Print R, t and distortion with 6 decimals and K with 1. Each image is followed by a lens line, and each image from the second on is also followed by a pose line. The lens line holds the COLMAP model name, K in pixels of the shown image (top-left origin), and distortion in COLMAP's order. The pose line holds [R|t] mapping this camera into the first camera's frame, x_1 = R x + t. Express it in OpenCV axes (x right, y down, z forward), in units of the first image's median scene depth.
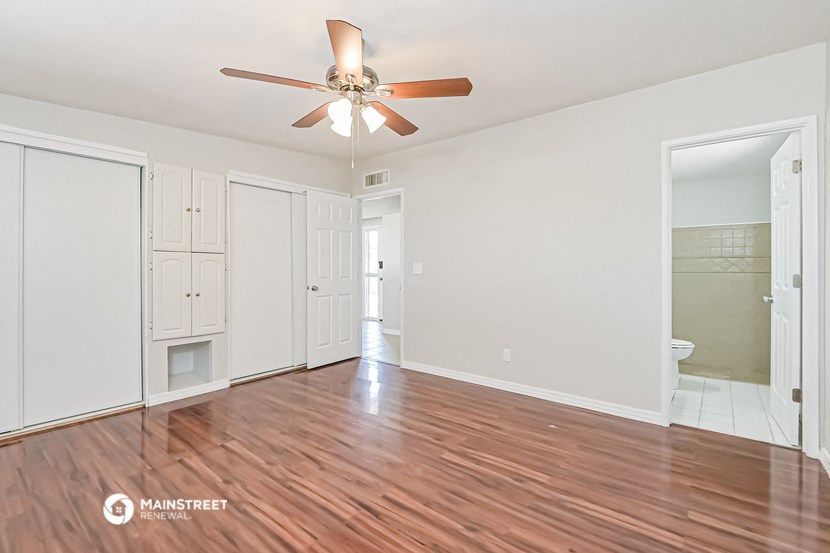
lens RADIAL K [[385.1, 0, 415.0], [0, 385.1, 271.9], [0, 0, 1]] dist [0.005812, -0.000095]
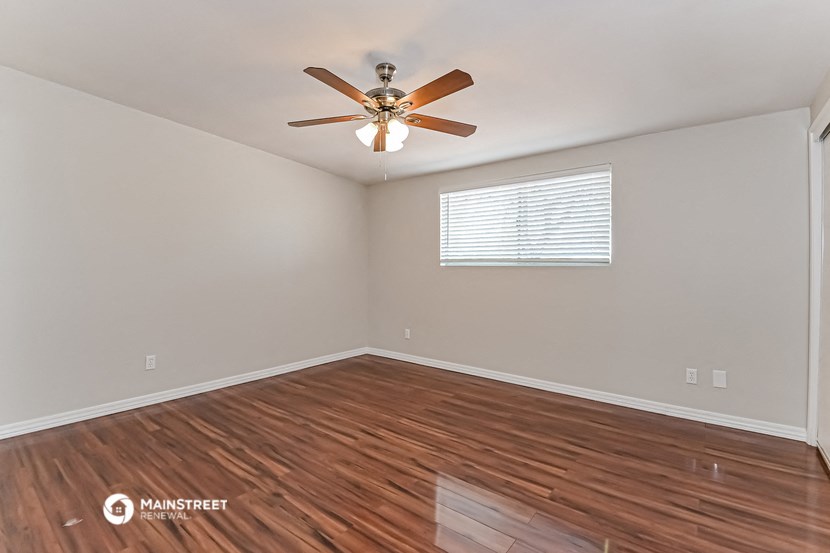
lens RADIAL K [[385.1, 0, 415.6], [0, 385.1, 271.1], [0, 0, 1]] dist [0.005812, -0.000095]
pose [[-0.999923, -0.004899, -0.011425, -0.249049], [-0.005071, 0.999874, 0.015072, -0.020518], [0.011350, 0.015129, -0.999821, 2.182928]]
